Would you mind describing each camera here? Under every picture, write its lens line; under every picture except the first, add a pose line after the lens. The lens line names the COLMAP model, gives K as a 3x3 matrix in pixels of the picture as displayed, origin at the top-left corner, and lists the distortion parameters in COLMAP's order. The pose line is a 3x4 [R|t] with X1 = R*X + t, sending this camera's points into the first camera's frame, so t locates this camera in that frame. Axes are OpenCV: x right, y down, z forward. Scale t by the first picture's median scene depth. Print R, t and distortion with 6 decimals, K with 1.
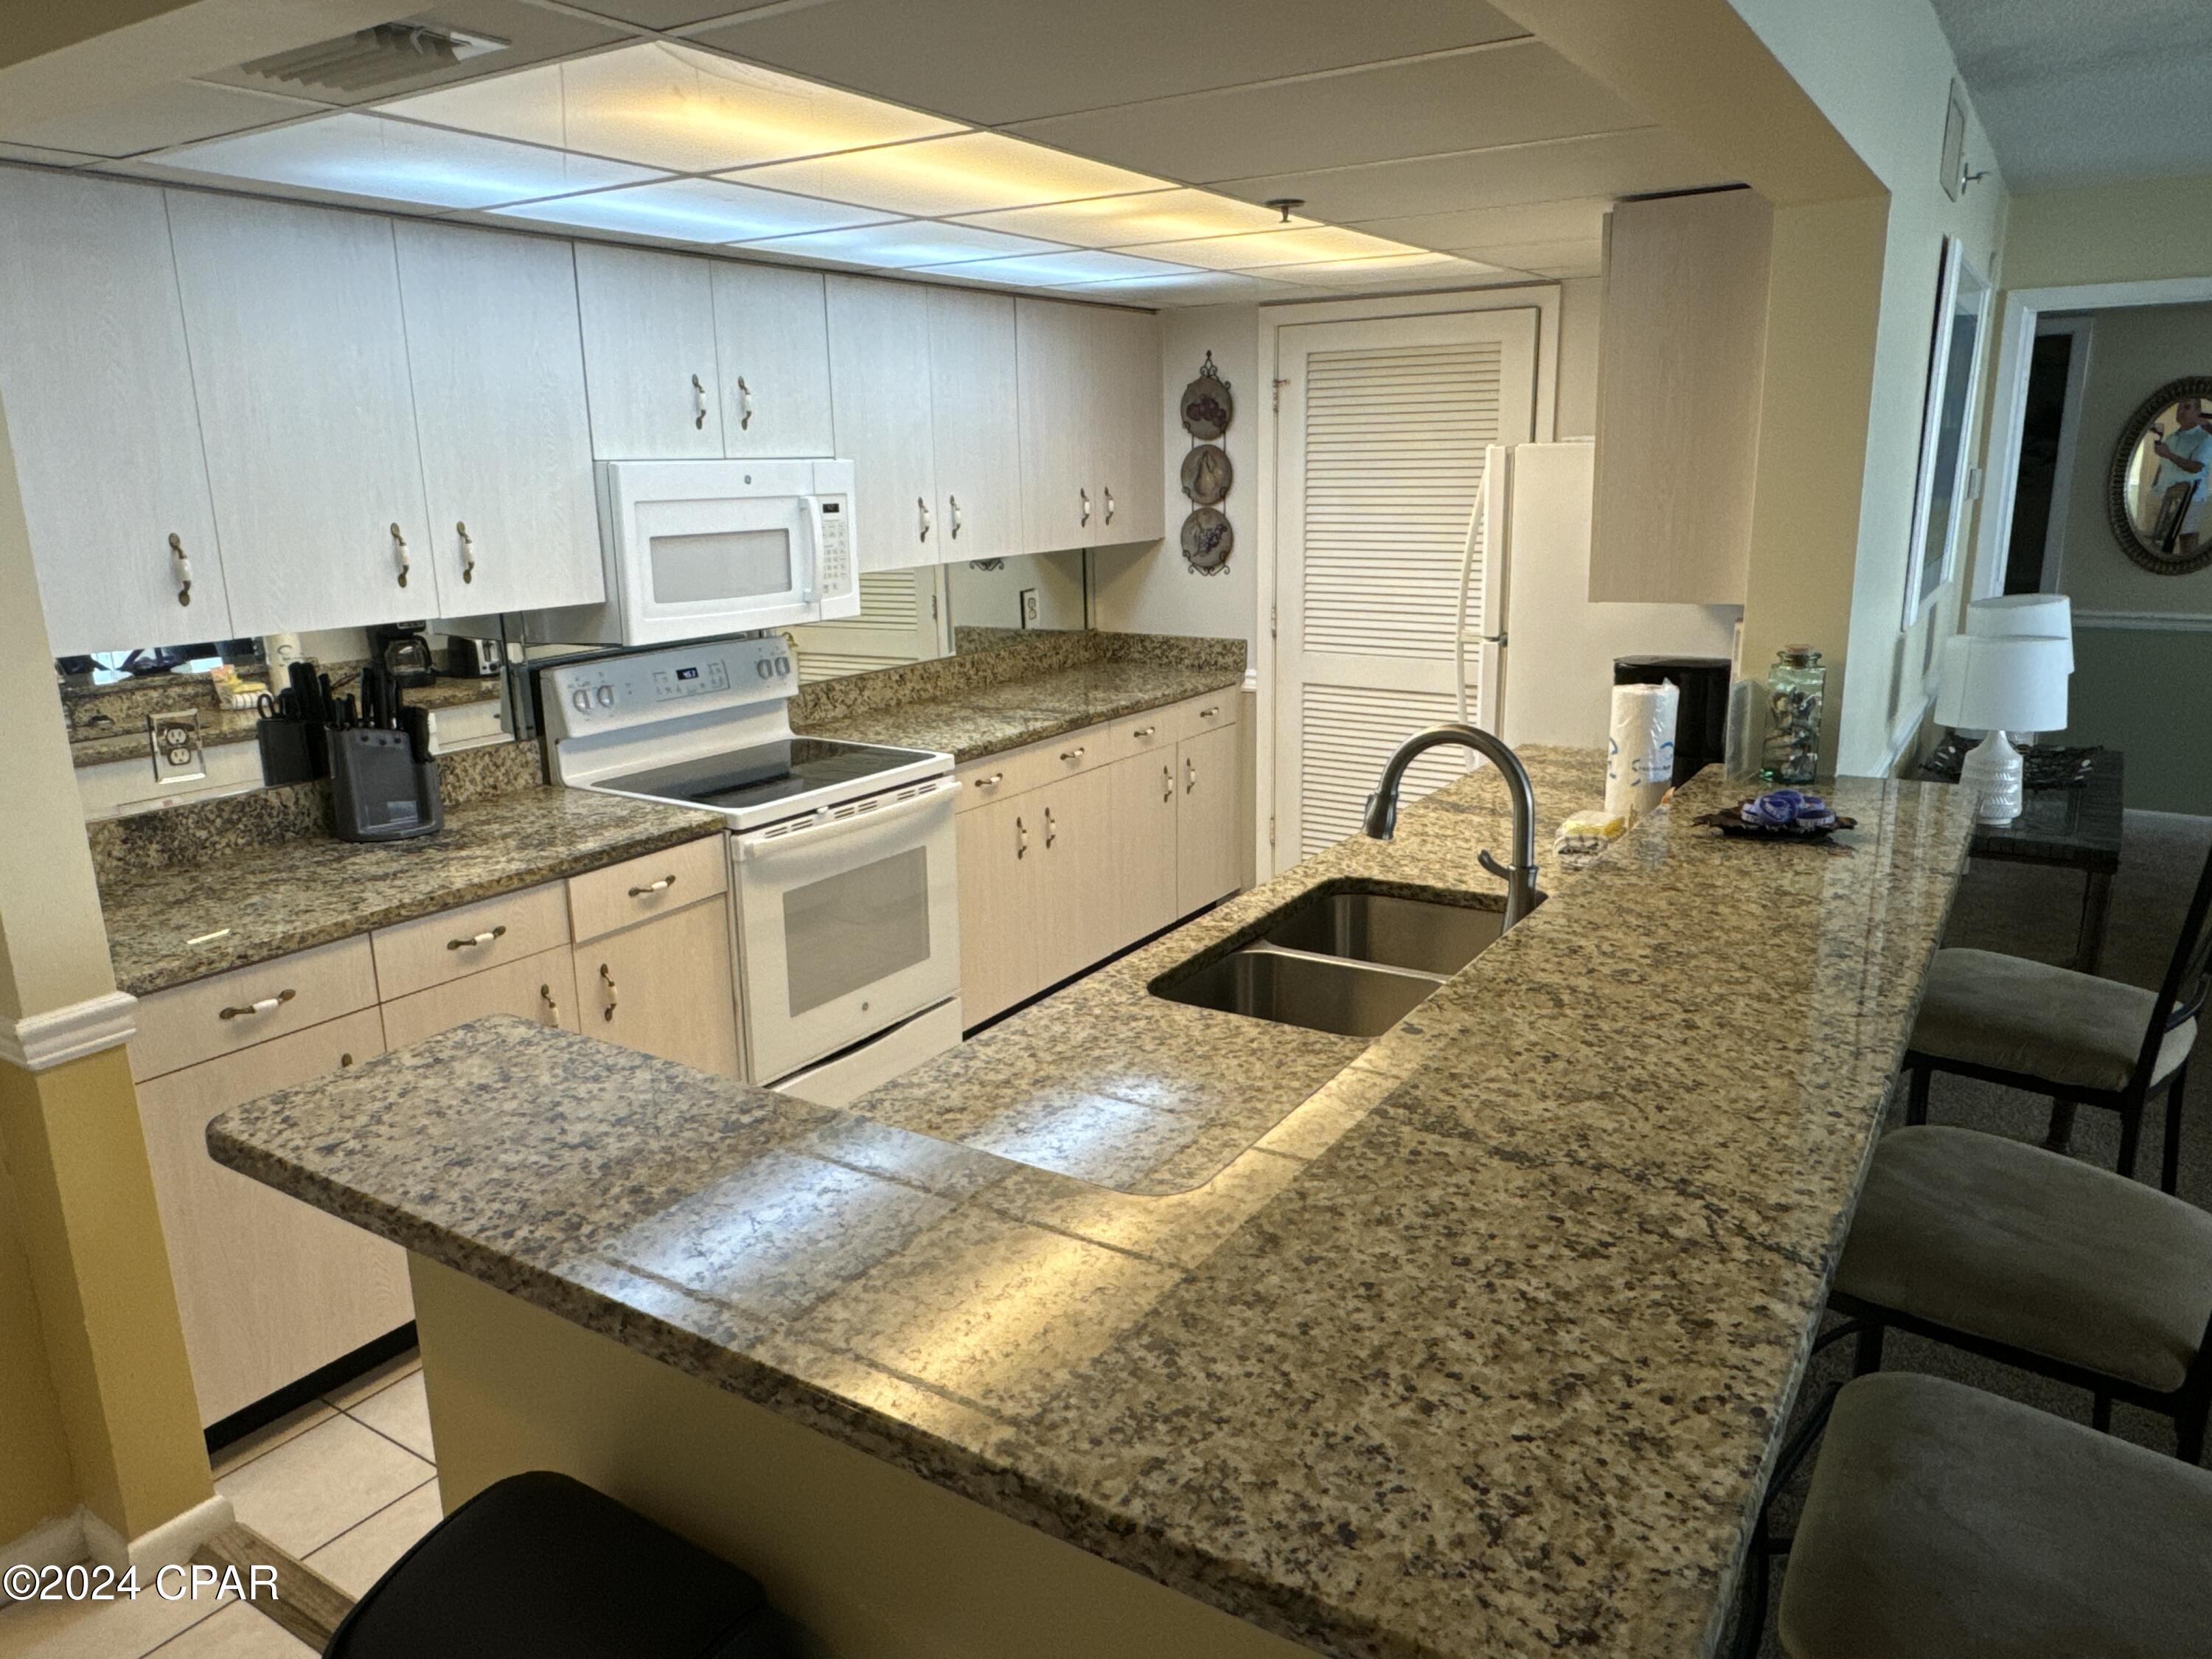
lens RADIAL K [[1494.1, 0, 1103.7], [0, 1494.1, 824.4], [0, 0, 1]] dist [-0.000764, 0.004399]
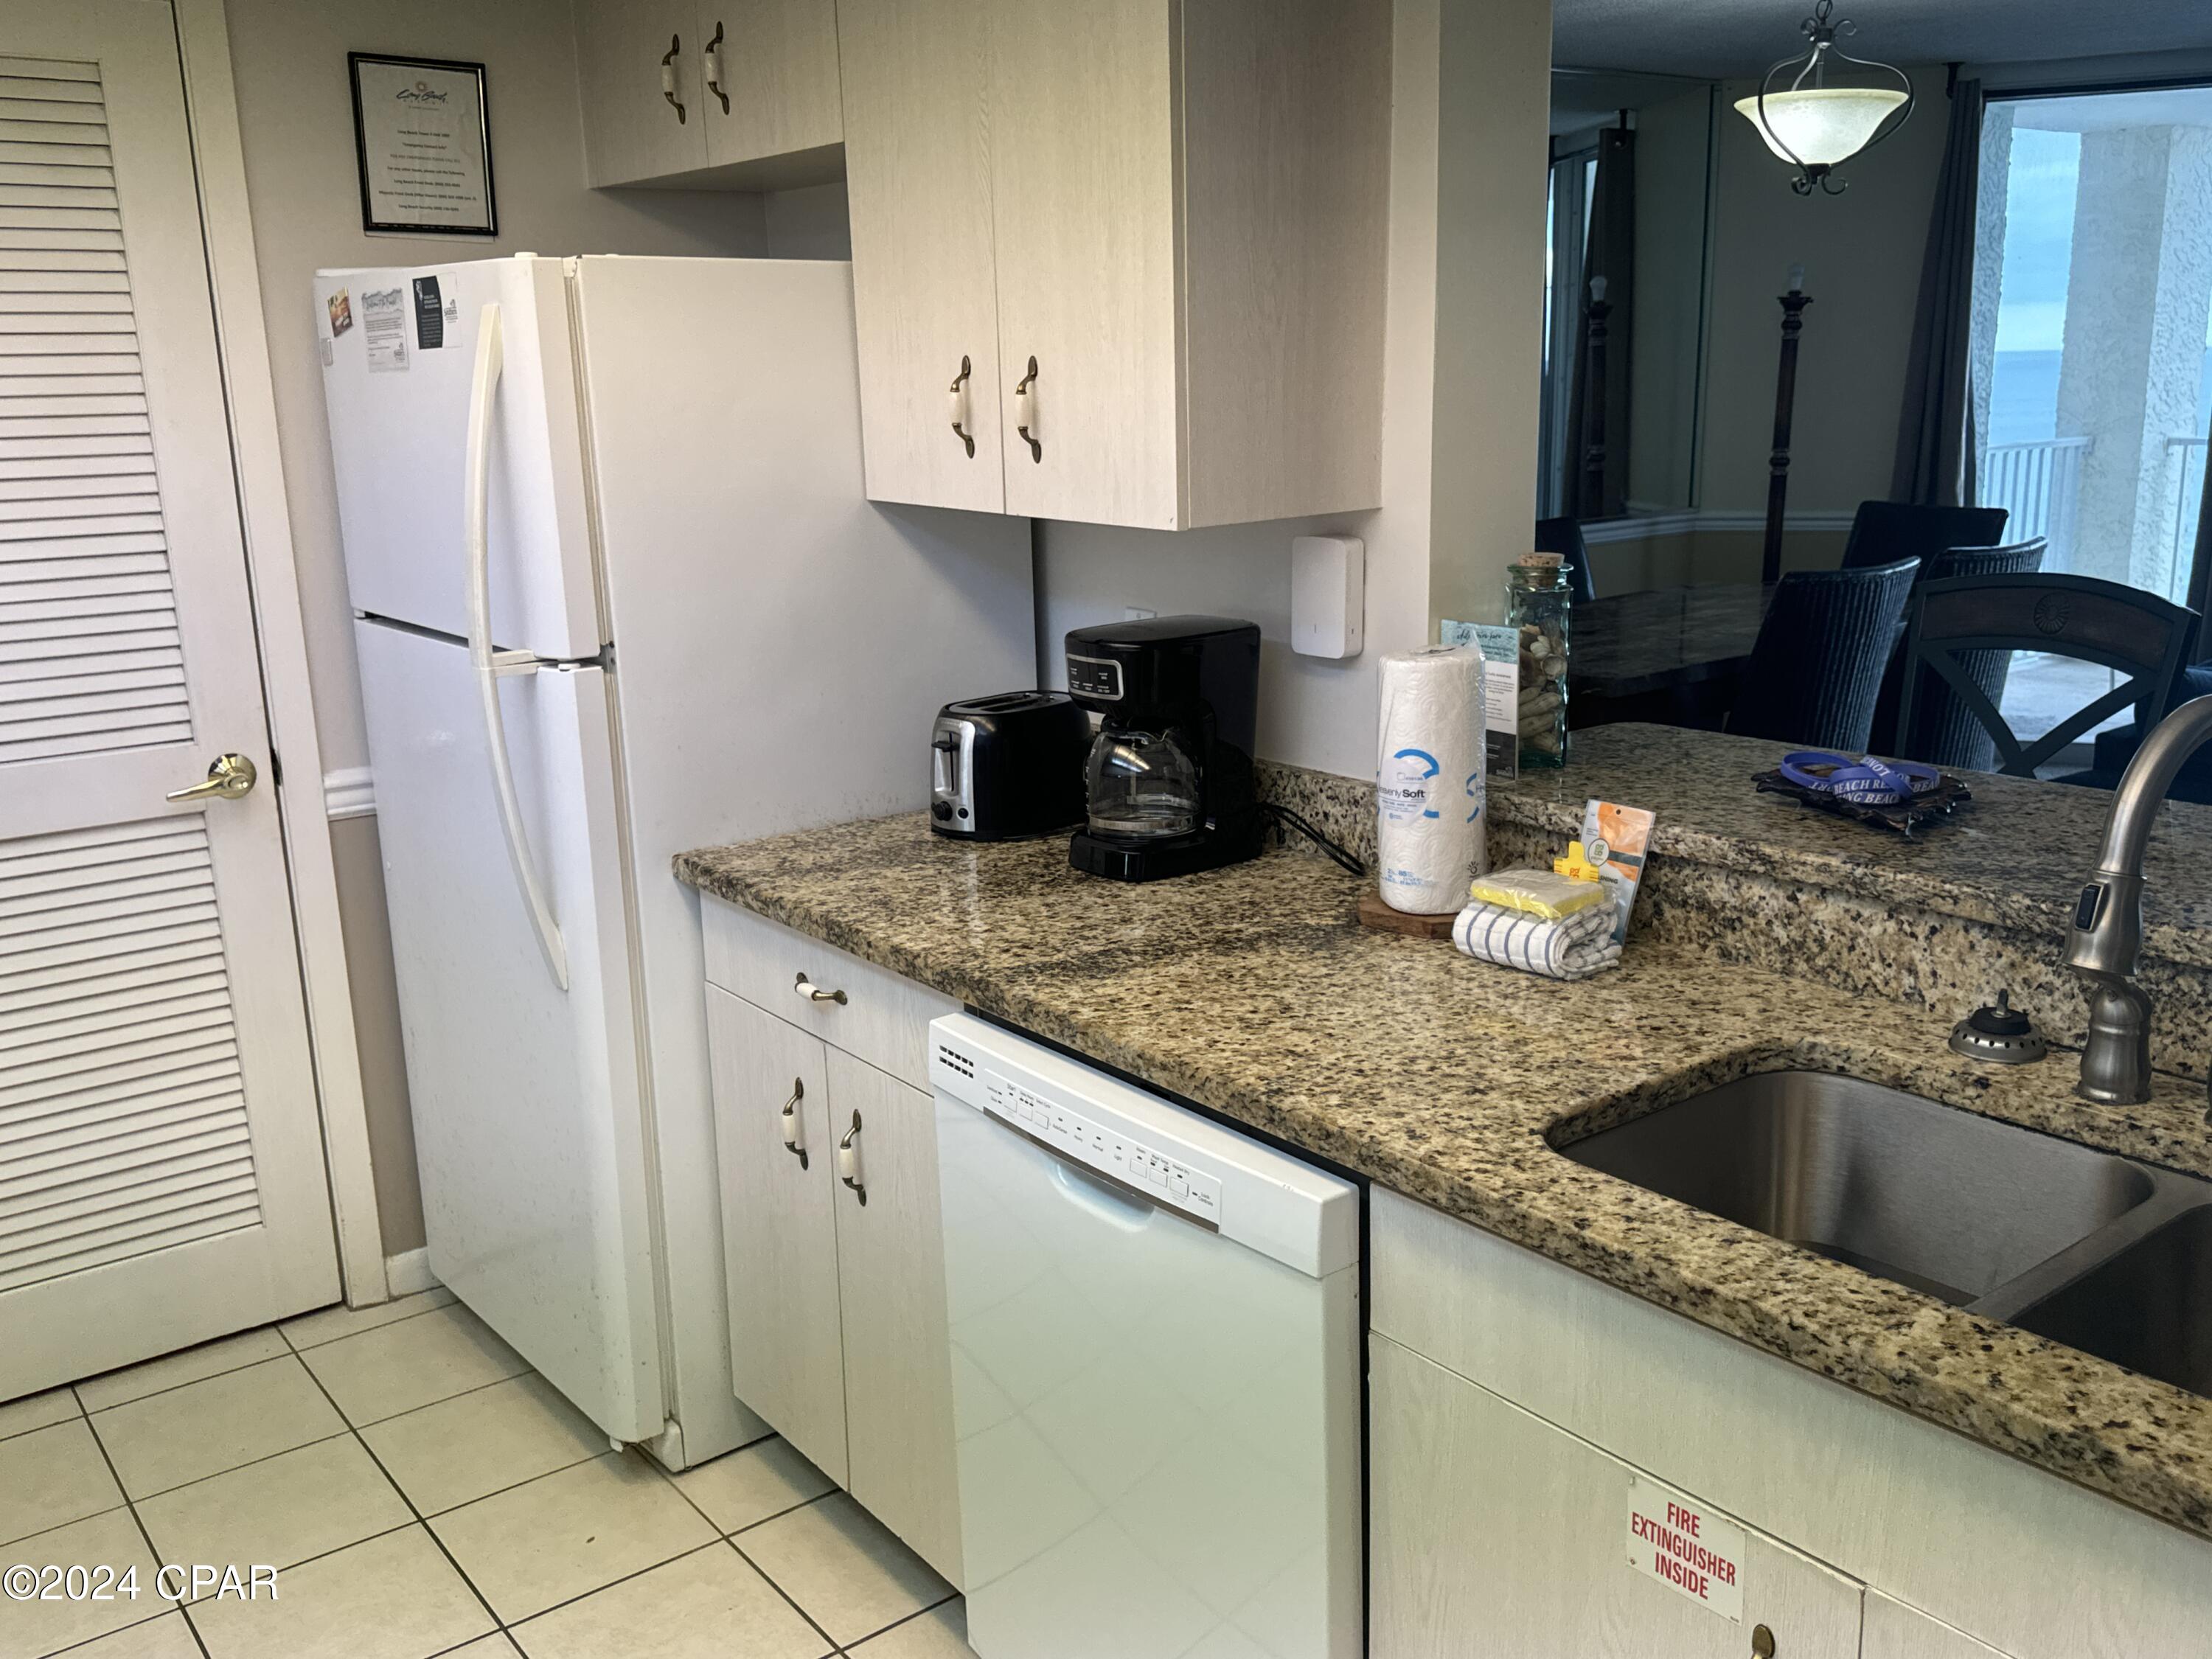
lens RADIAL K [[1909.7, 0, 1119.3], [0, 1909.7, 833.5], [0, 0, 1]] dist [0.116500, -0.239707]
pose [[0.340203, -0.207597, 0.917151, -0.581568], [0.242919, 0.961624, 0.127556, -0.232206], [-0.908434, 0.179398, 0.377576, 1.324532]]
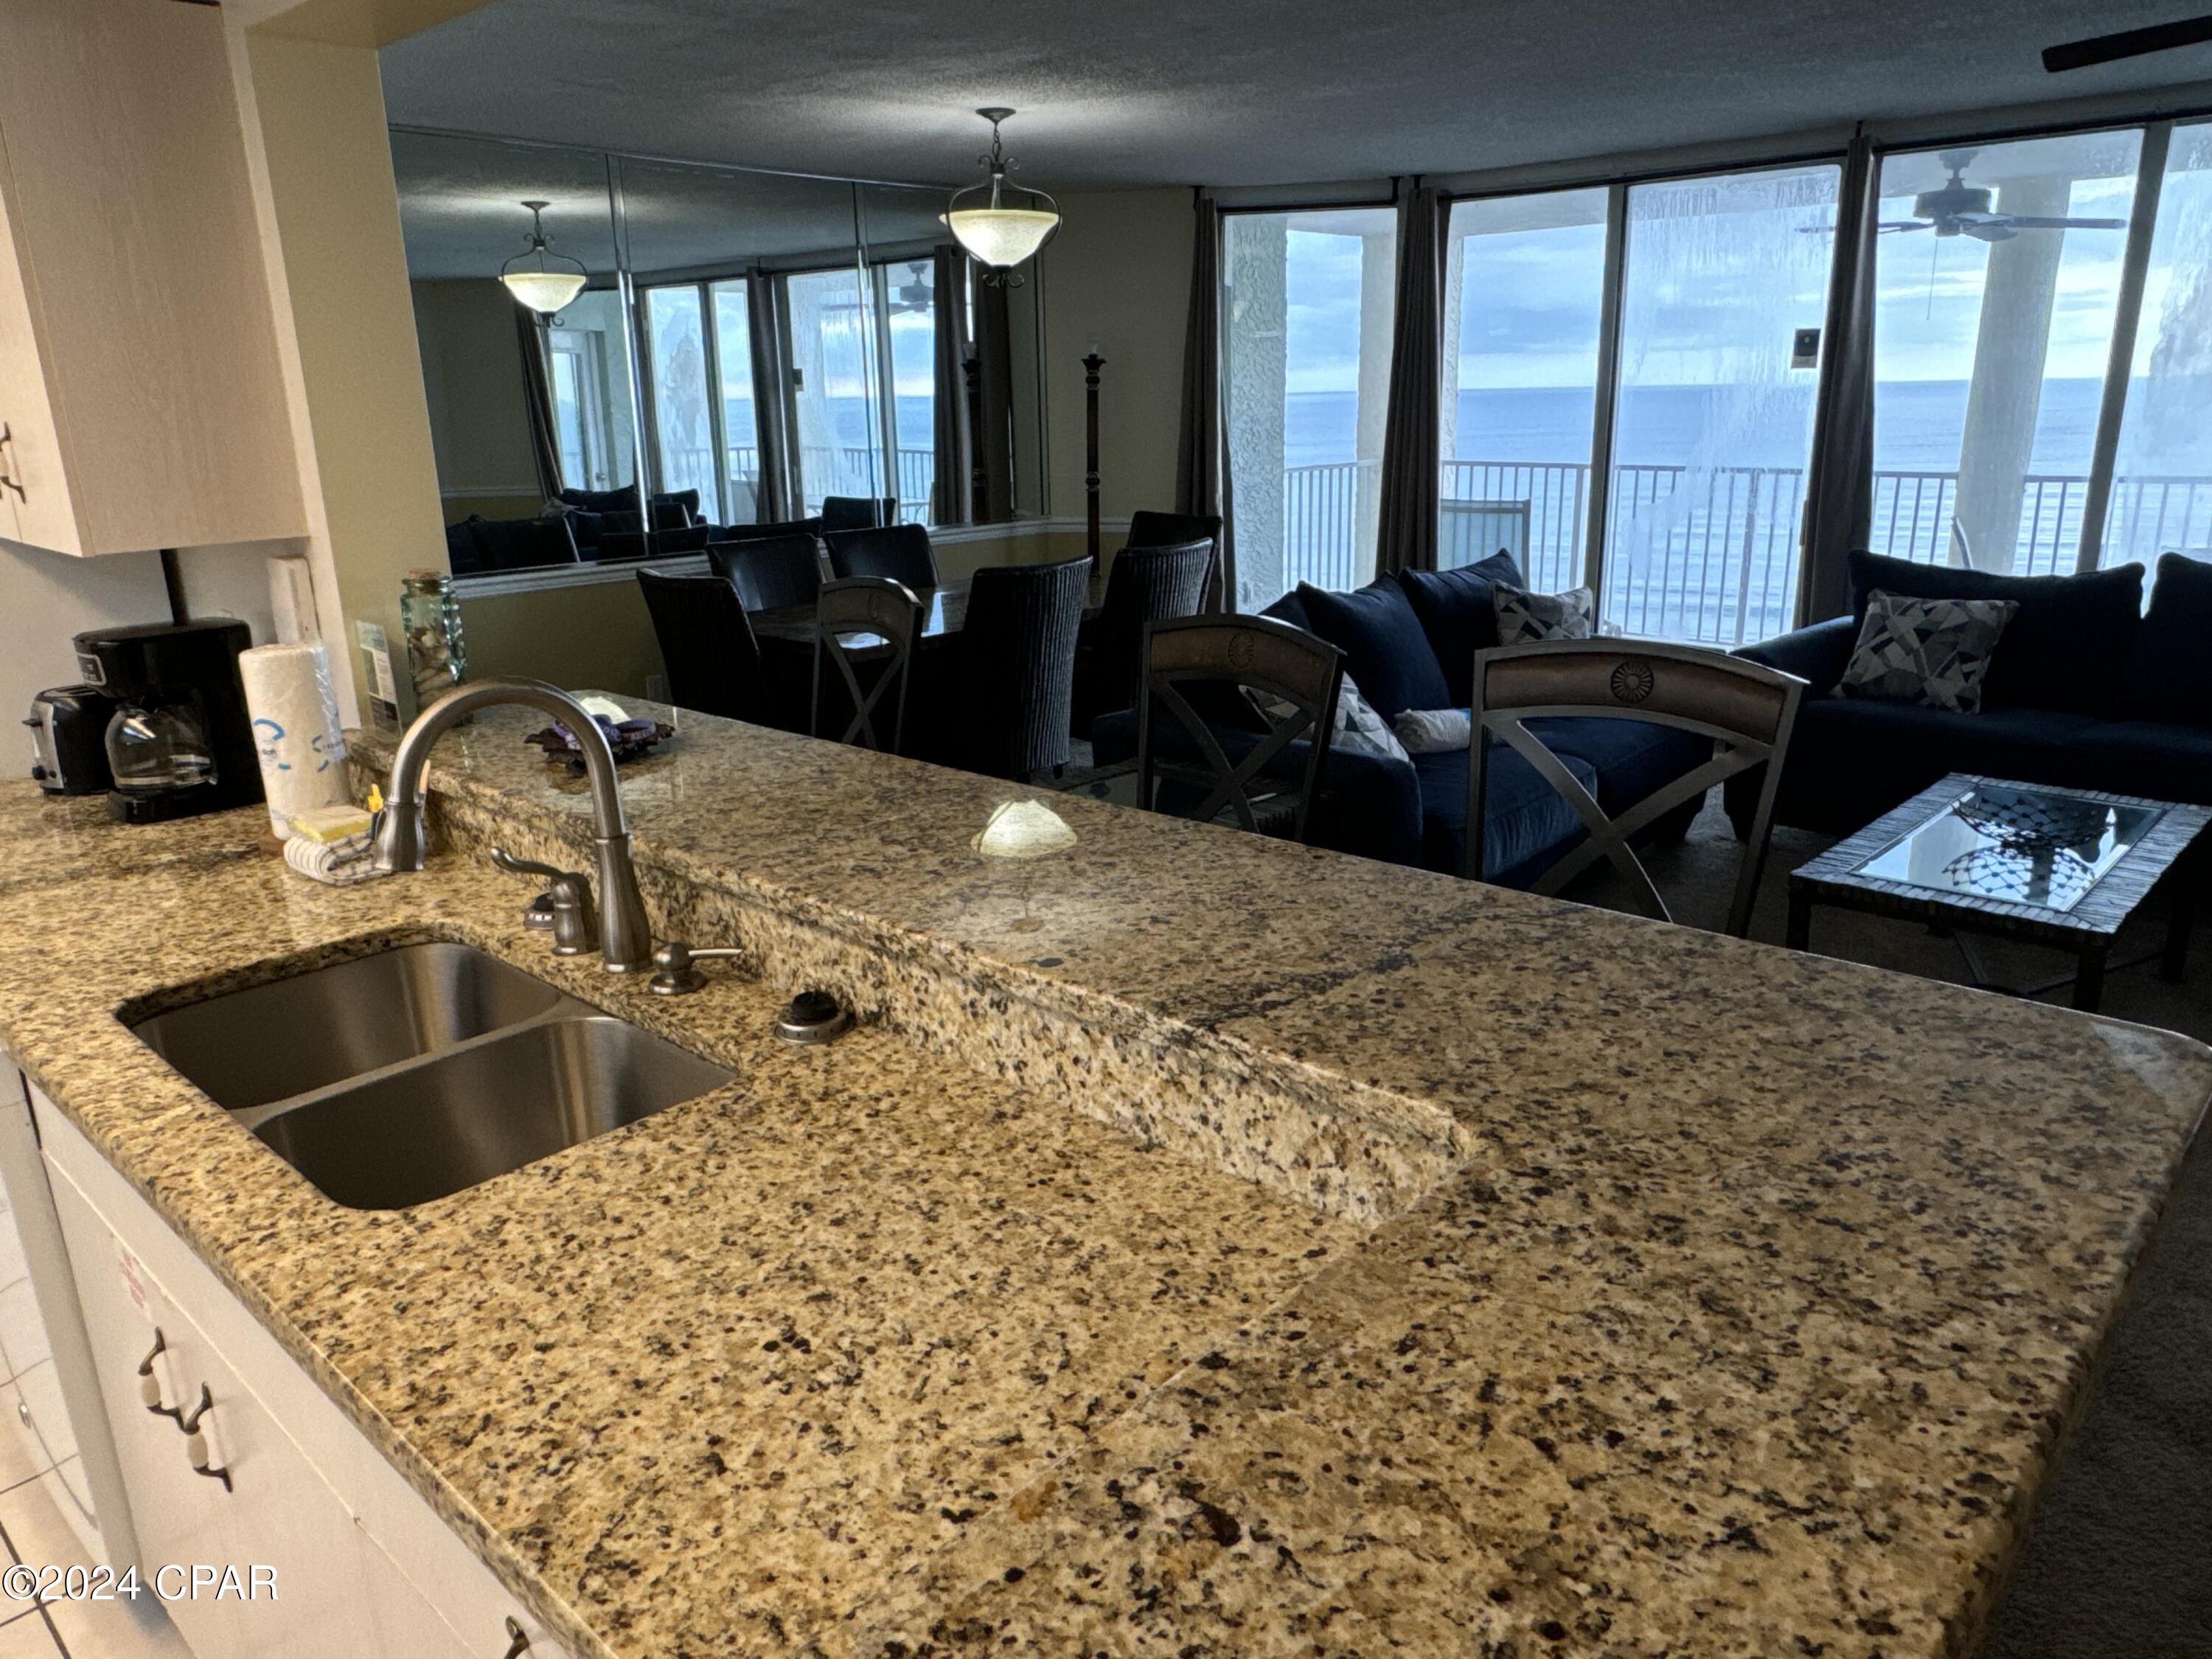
lens RADIAL K [[1494.1, 0, 1103.7], [0, 1494.1, 824.4], [0, 0, 1]] dist [-0.000764, 0.004399]
pose [[0.175989, -0.256460, 0.950398, -0.507867], [0.251694, 0.945098, 0.208423, -0.092388], [-0.951671, 0.202530, 0.230876, 0.682569]]
